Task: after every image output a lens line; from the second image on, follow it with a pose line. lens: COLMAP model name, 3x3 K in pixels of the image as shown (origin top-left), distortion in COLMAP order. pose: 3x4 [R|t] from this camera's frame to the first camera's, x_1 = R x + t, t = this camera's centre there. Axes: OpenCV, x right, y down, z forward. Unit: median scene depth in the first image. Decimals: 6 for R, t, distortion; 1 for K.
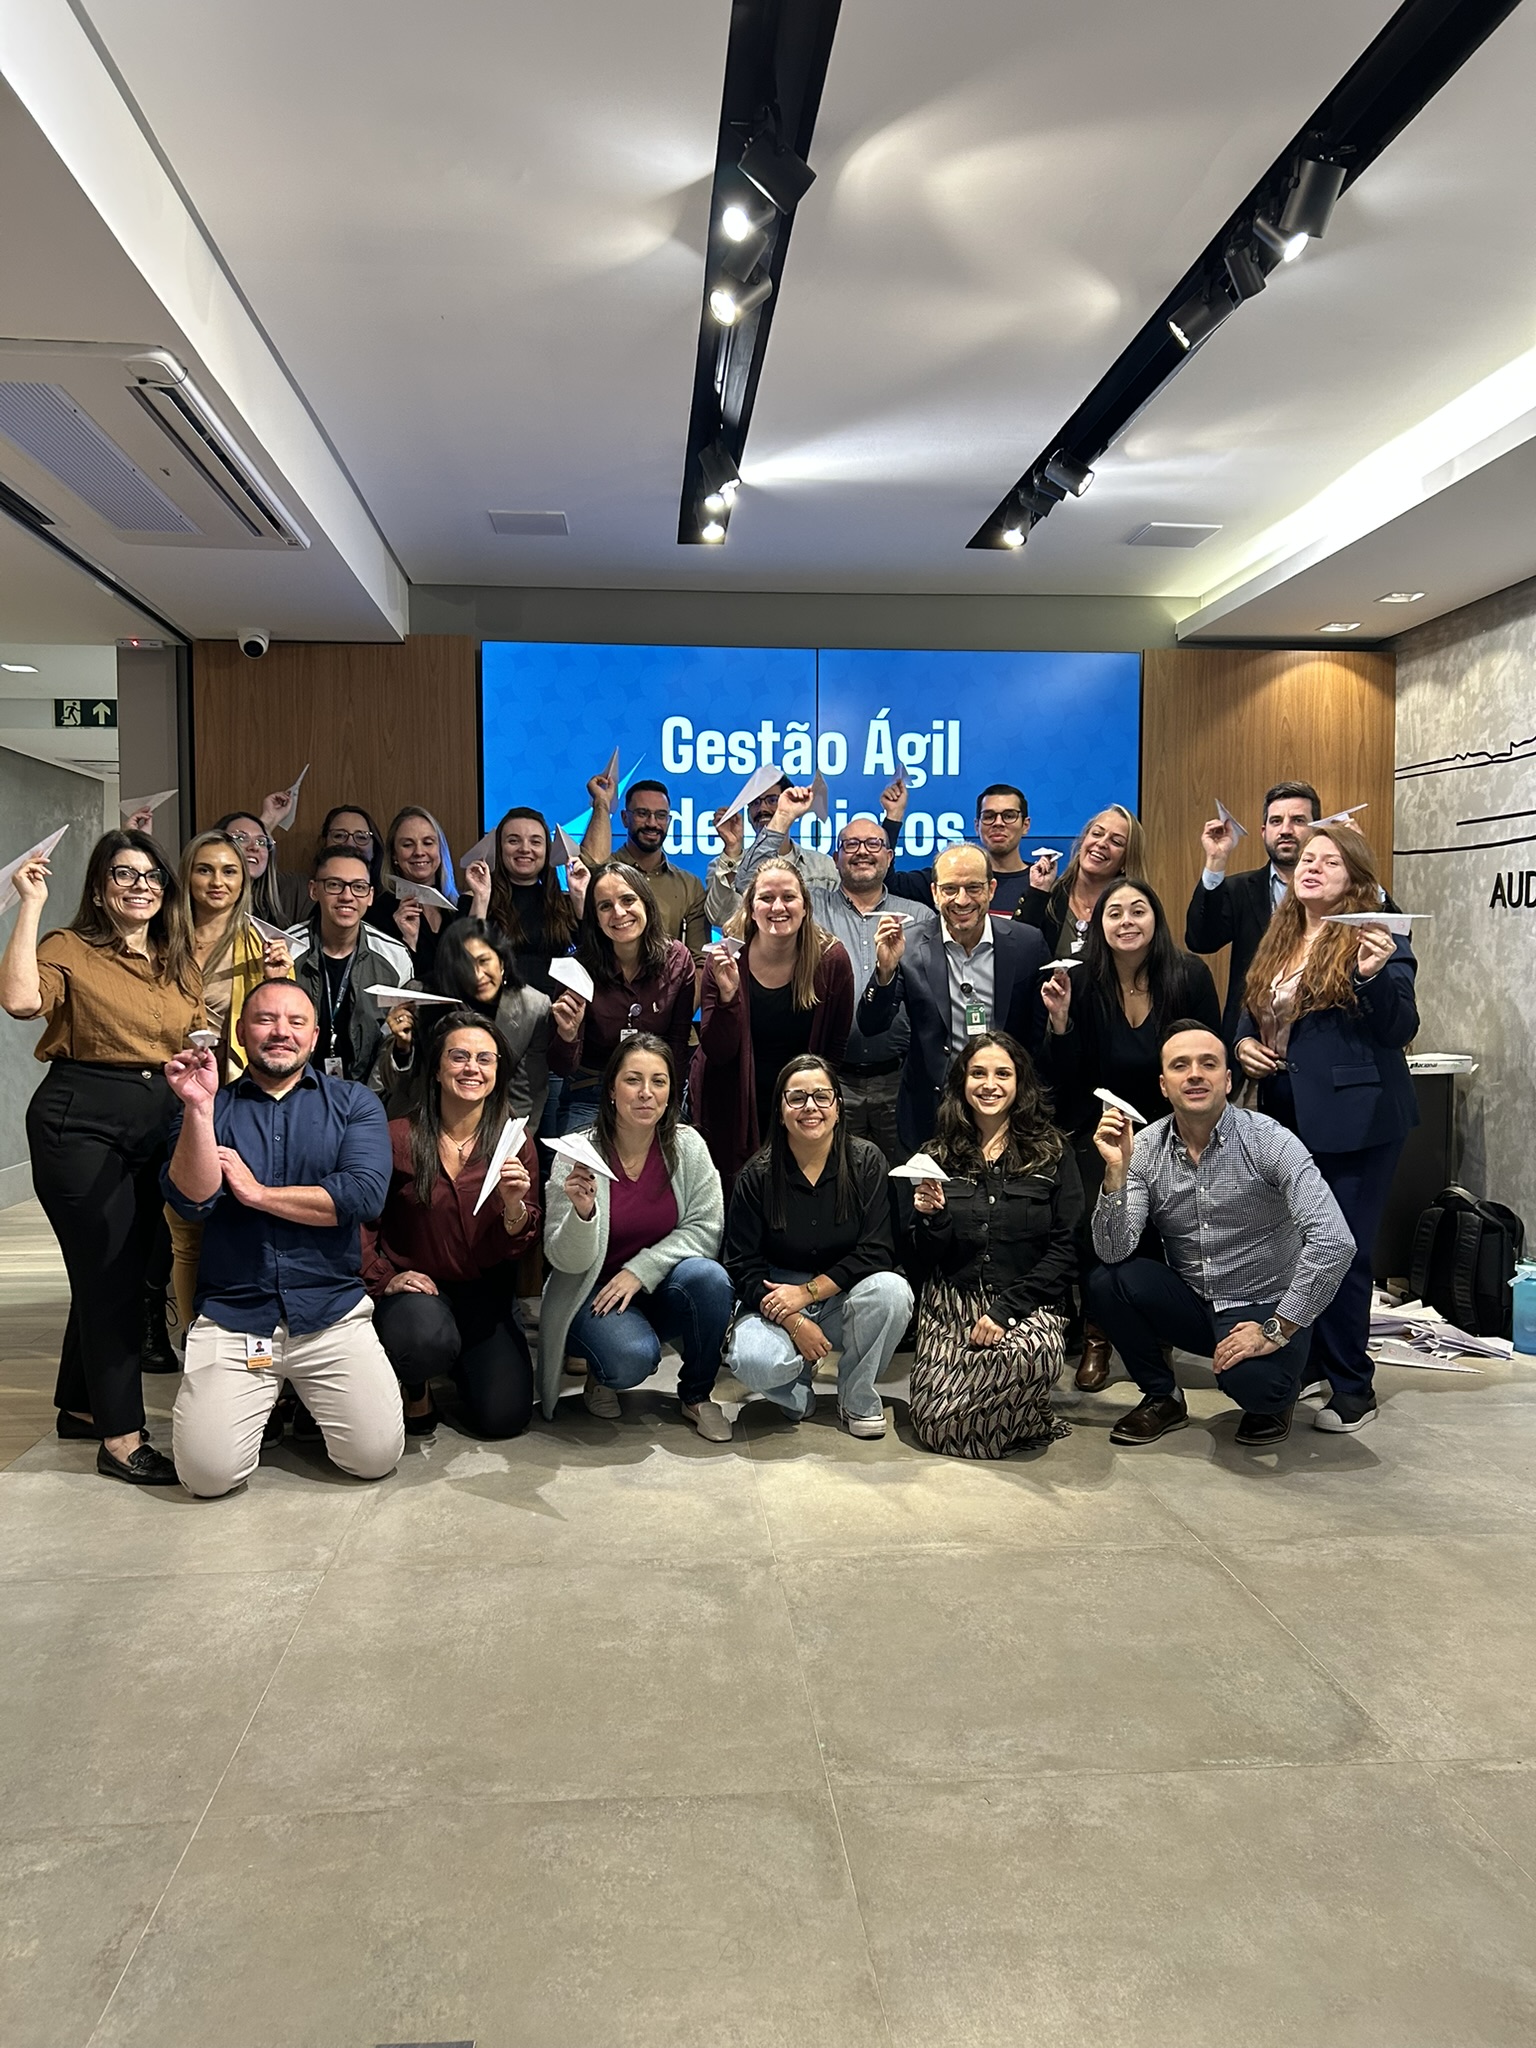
lens RADIAL K [[1559.9, 0, 768.7], [0, 1559.9, 1016.3], [0, 0, 1]] dist [0.025521, -0.031281]
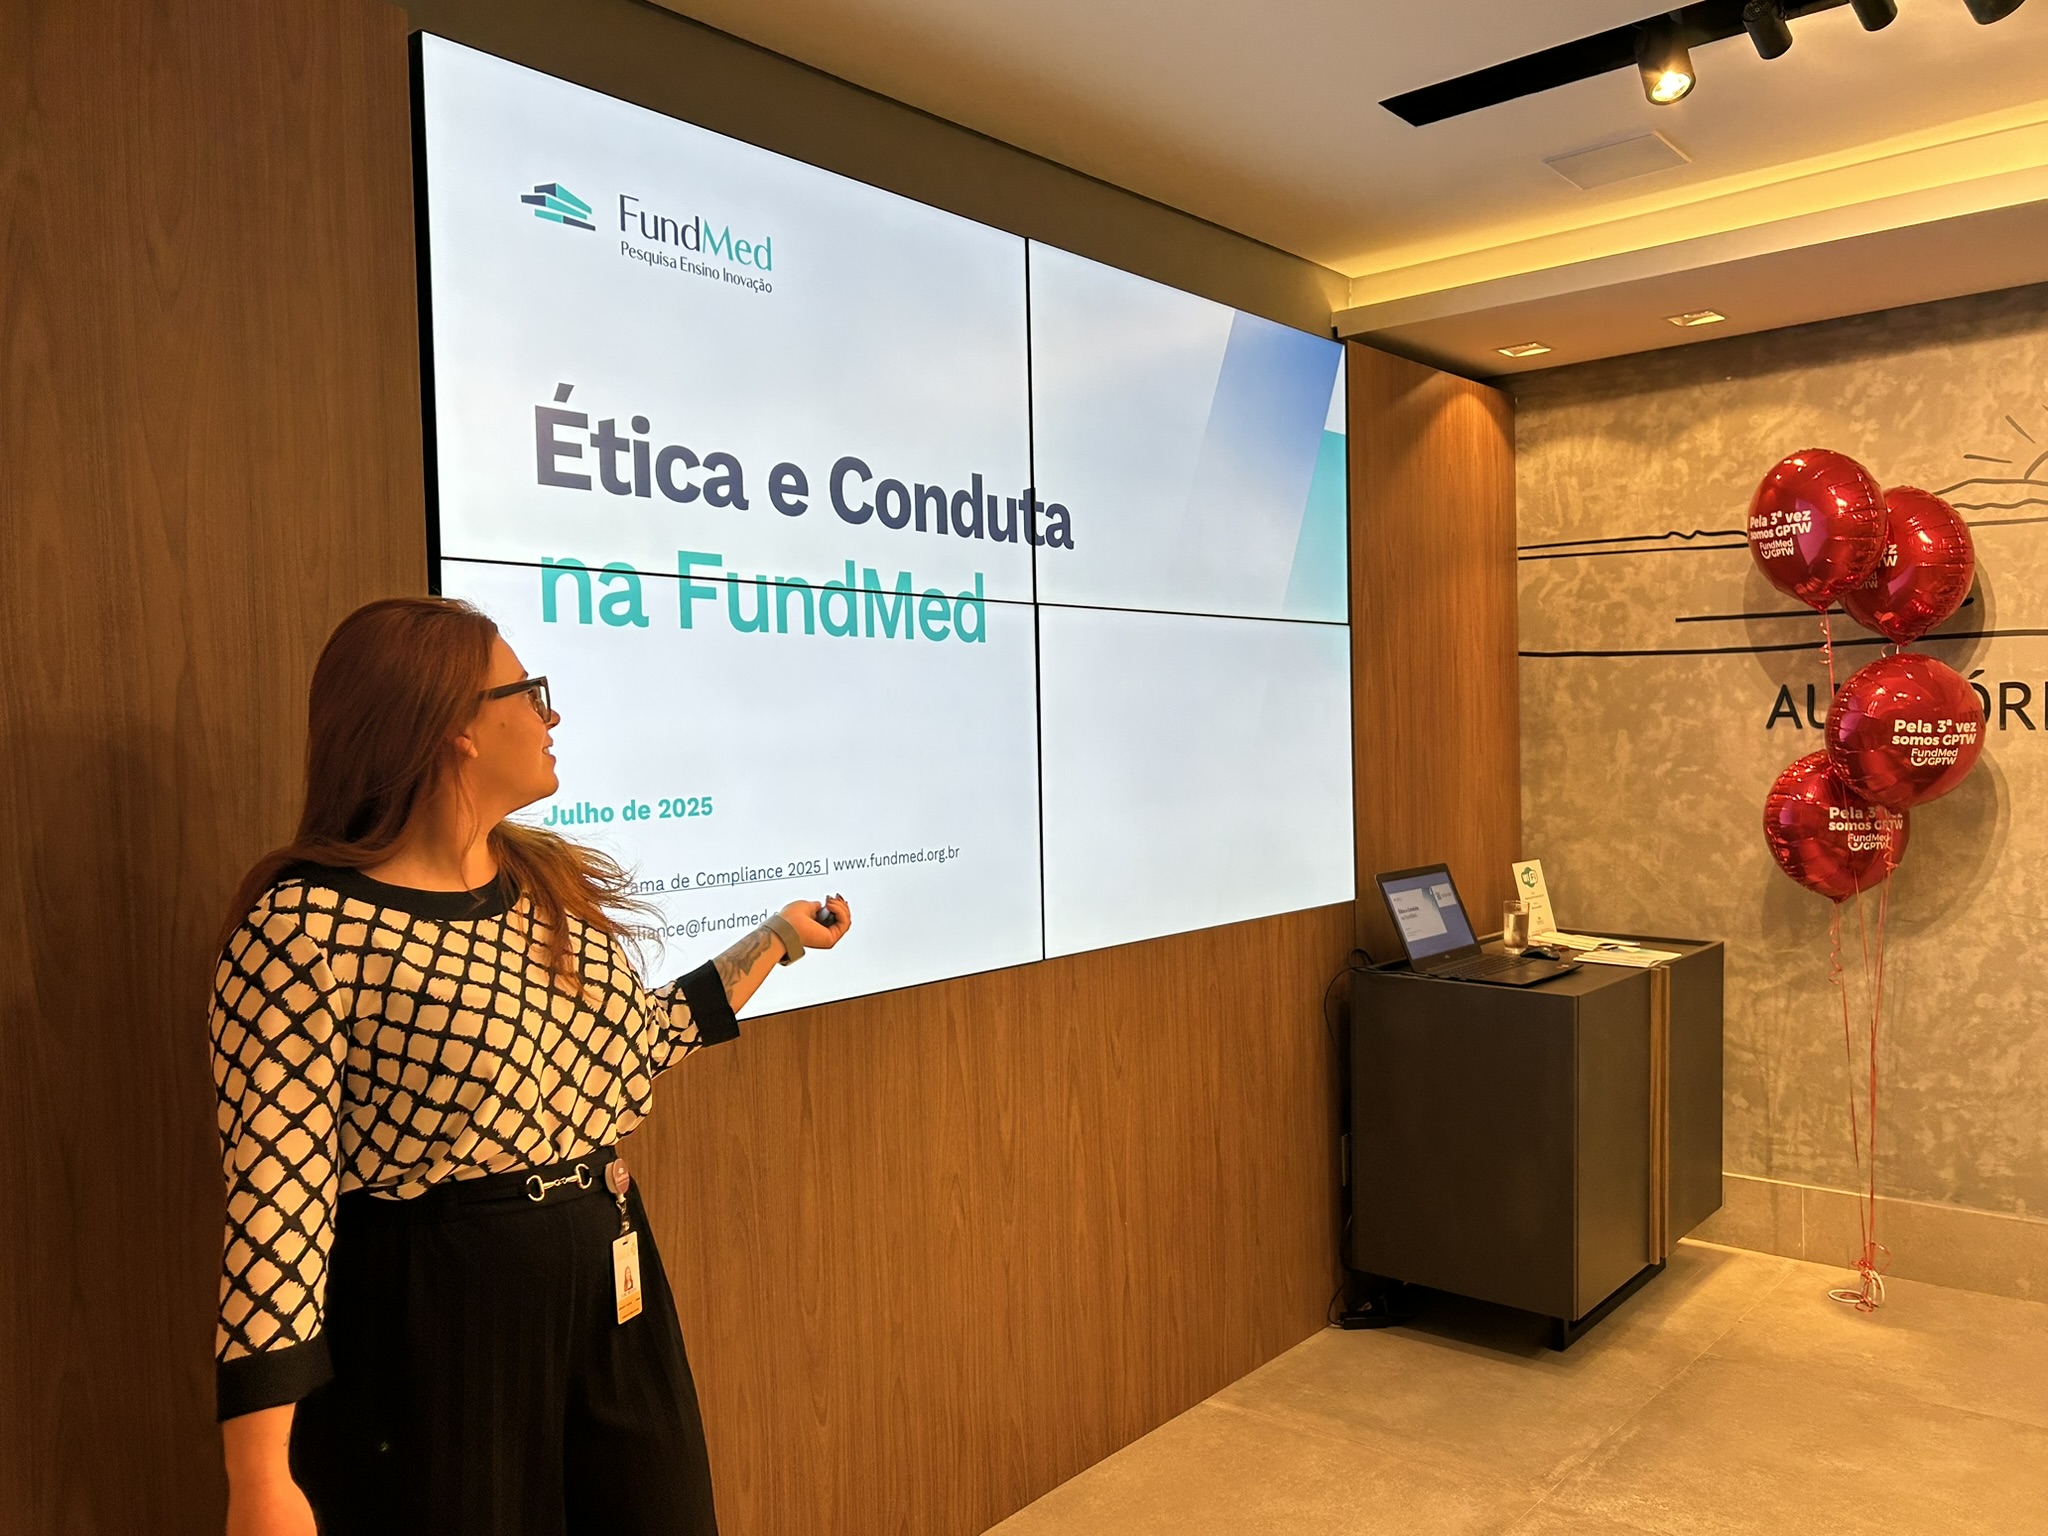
lens RADIAL K [[1571.8, 0, 1031.4], [0, 1571.8, 776.5], [0, 0, 1]] dist [-0.011927, 0.010480]
pose [[0.721750, -0.042136, 0.690870, -0.332879], [0.050273, 0.998700, 0.008391, -0.065946], [-0.690325, 0.028676, 0.722930, 0.641830]]
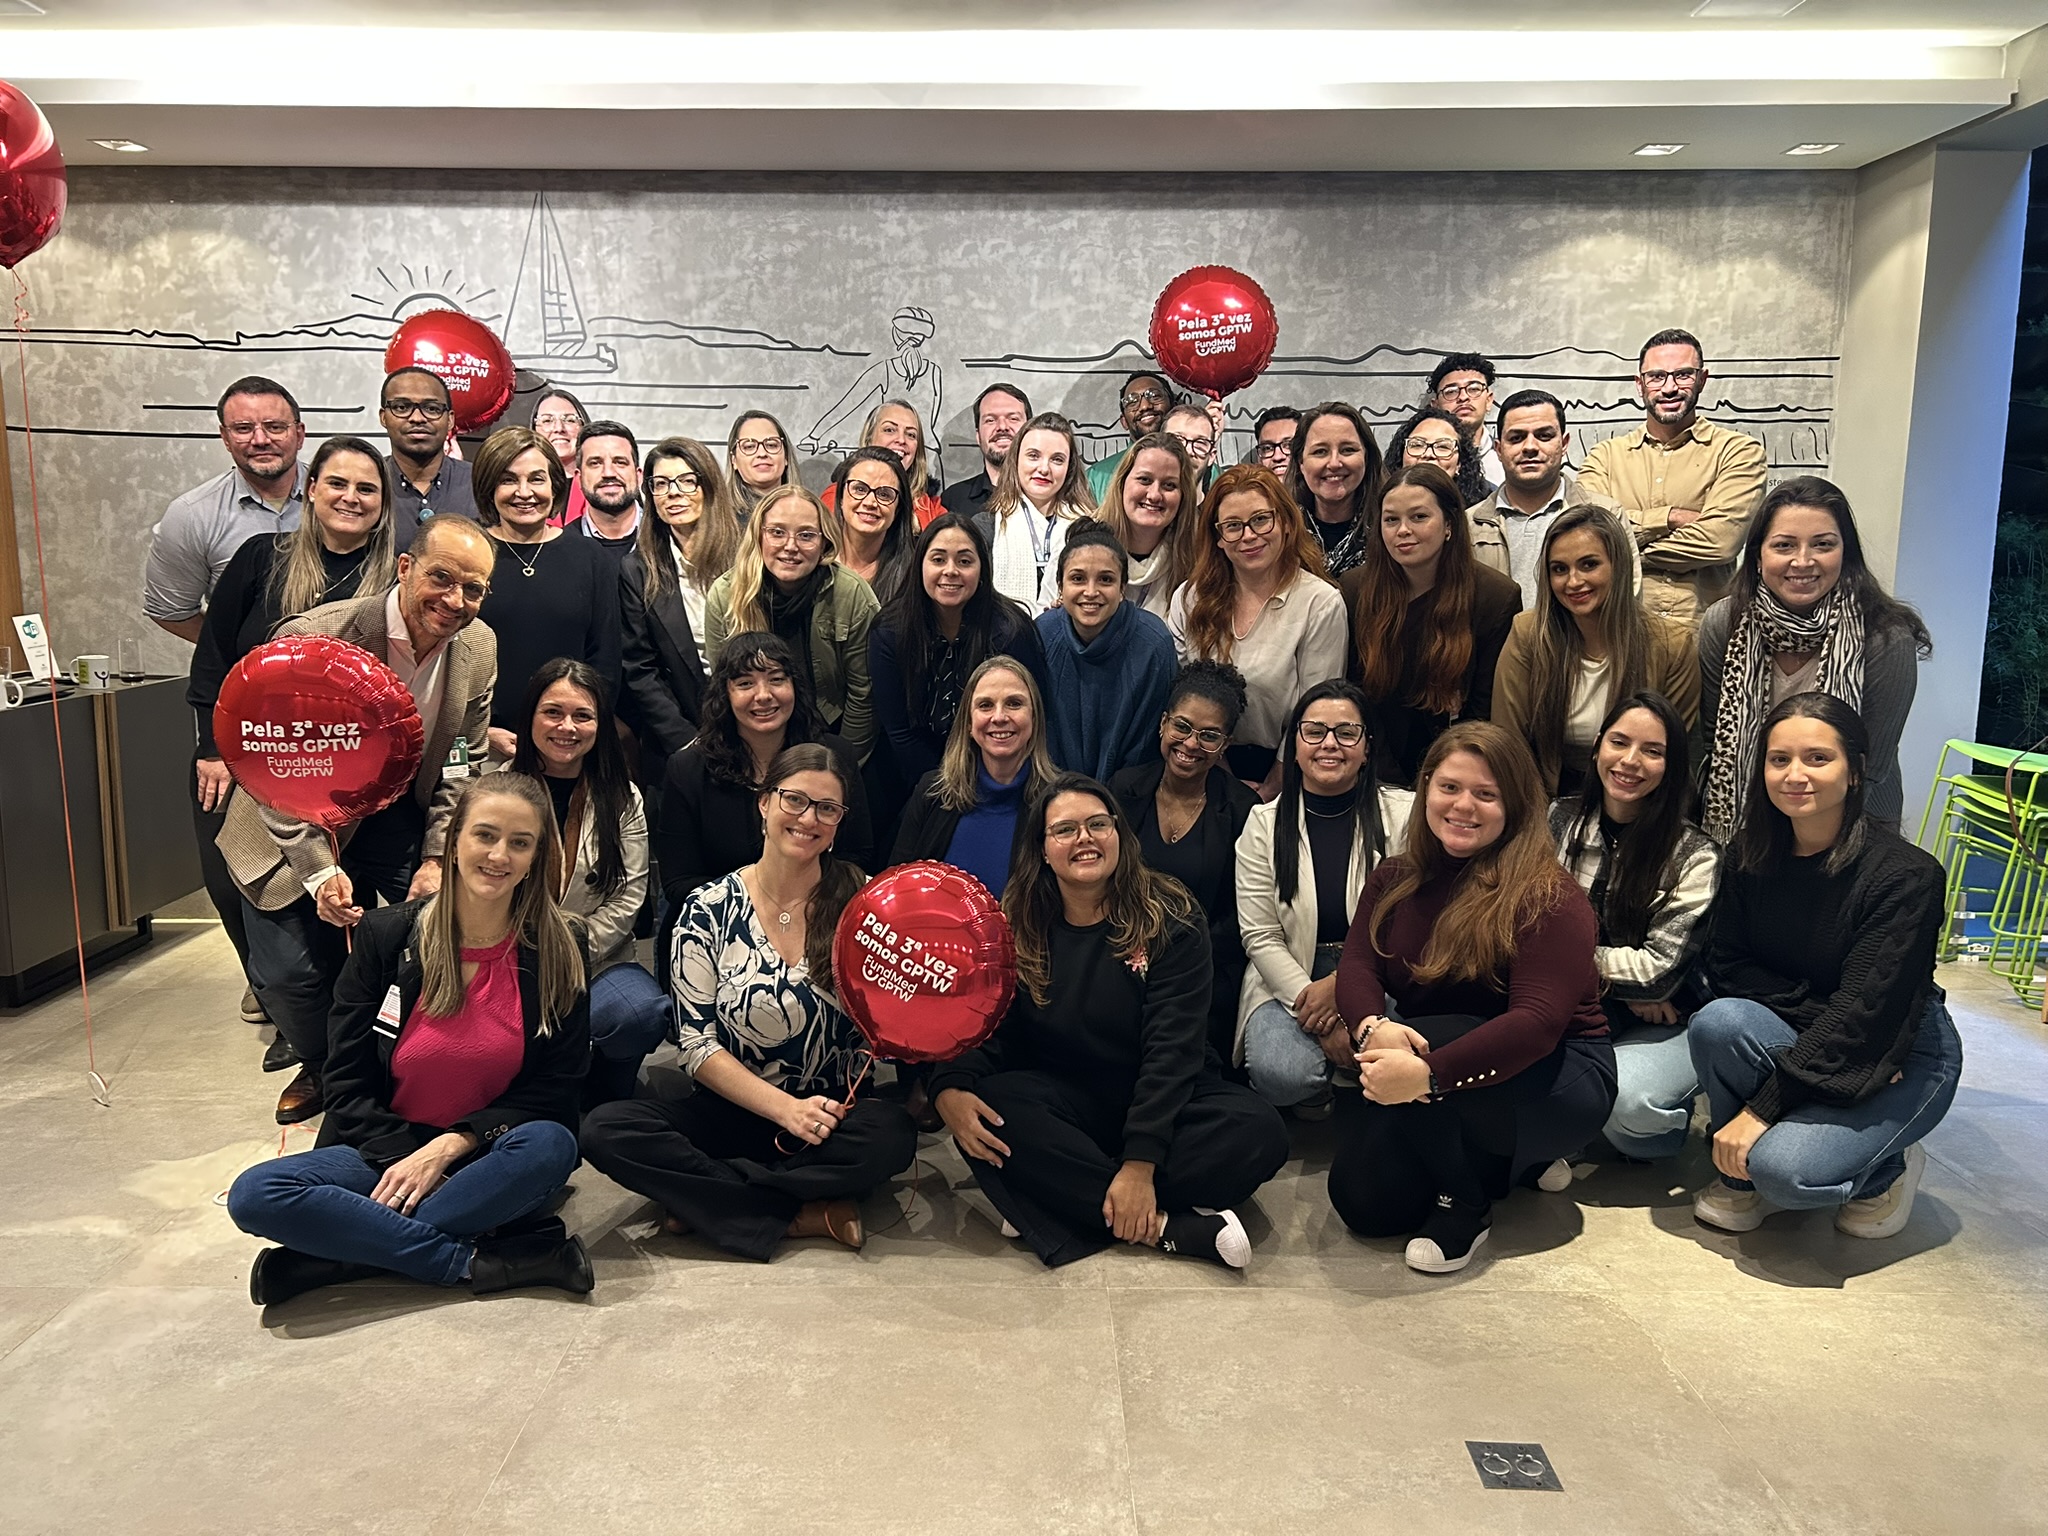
lens RADIAL K [[1559.9, 0, 1036.9], [0, 1559.9, 778.5], [0, 0, 1]] dist [0.025521, -0.031281]
pose [[0.093149, -0.168252, 0.981333, -0.449408], [0.026059, 0.985693, 0.166526, -0.045818], [-0.995311, 0.010061, 0.096200, 0.377421]]
